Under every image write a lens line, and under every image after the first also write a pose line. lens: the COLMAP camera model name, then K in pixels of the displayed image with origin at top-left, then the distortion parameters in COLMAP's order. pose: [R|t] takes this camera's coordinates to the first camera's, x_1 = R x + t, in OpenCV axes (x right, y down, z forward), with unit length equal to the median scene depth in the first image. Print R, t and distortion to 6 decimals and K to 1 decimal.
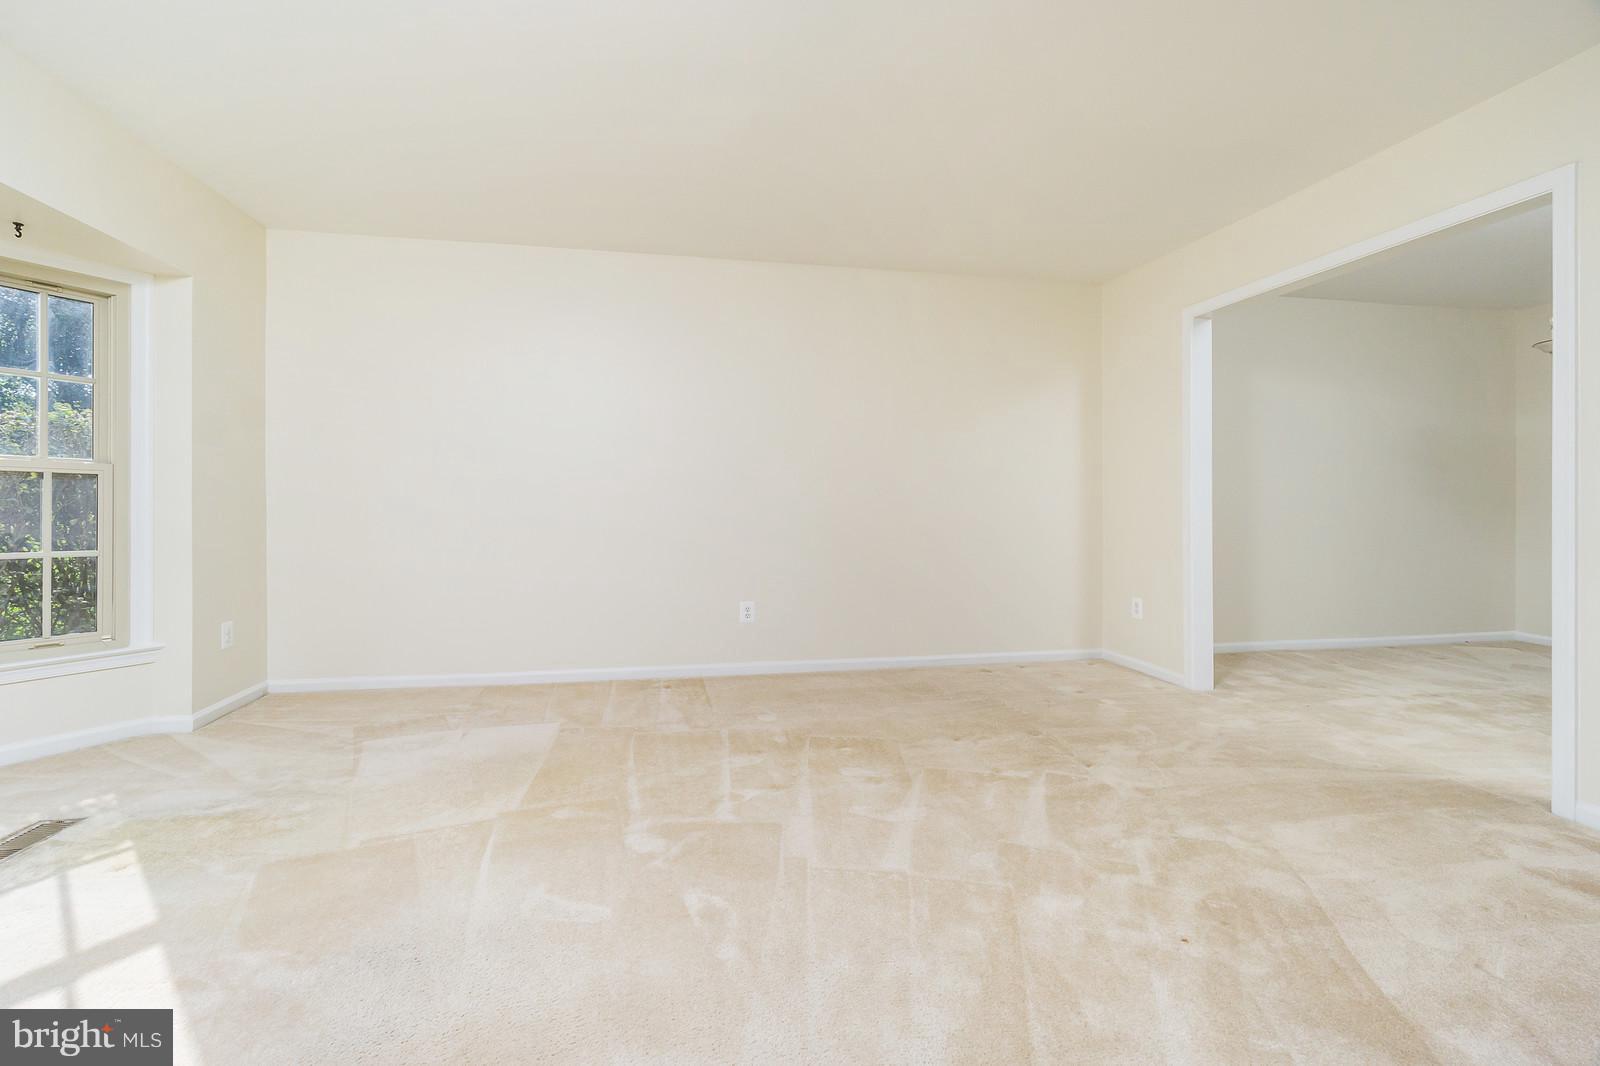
lens RADIAL K [[703.7, 0, 757.2], [0, 703.7, 500.1], [0, 0, 1]] dist [0.004022, -0.000108]
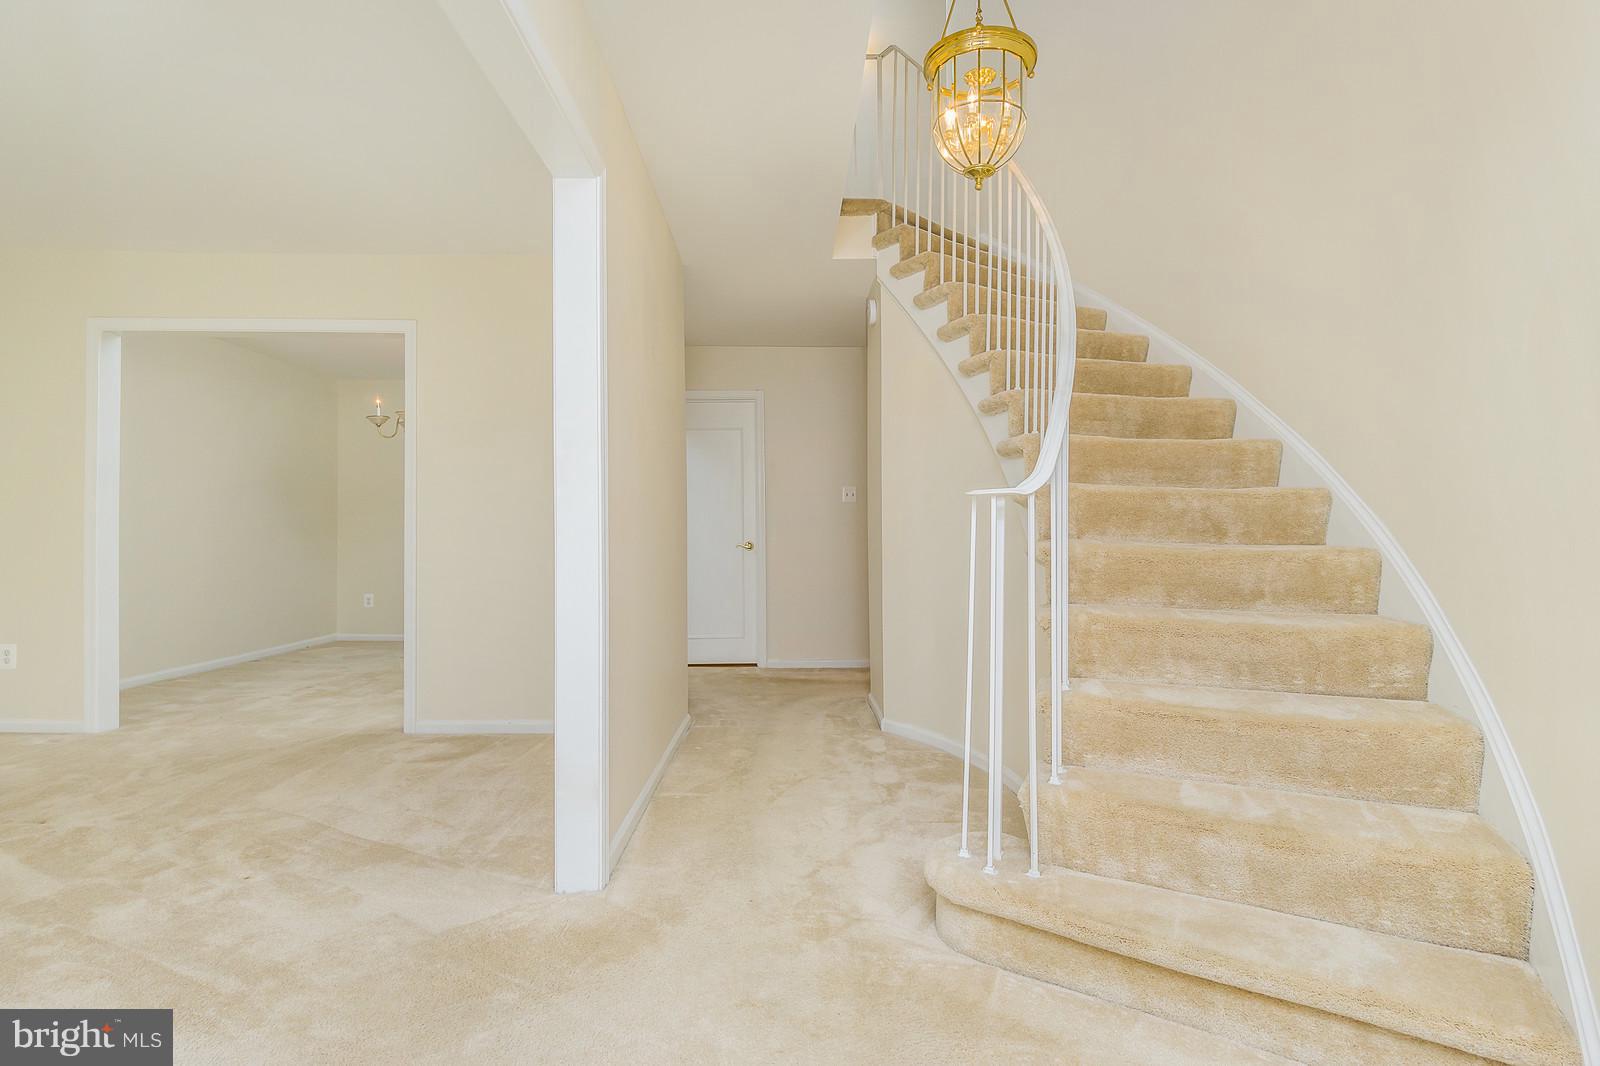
lens RADIAL K [[739.7, 0, 798.5], [0, 739.7, 535.9], [0, 0, 1]] dist [-0.001795, -0.000277]
pose [[0.163430, 0.005731, 0.986538, -0.389947], [-0.017297, 0.999846, -0.002943, -0.008099], [-0.986403, -0.016583, 0.163504, -0.138653]]
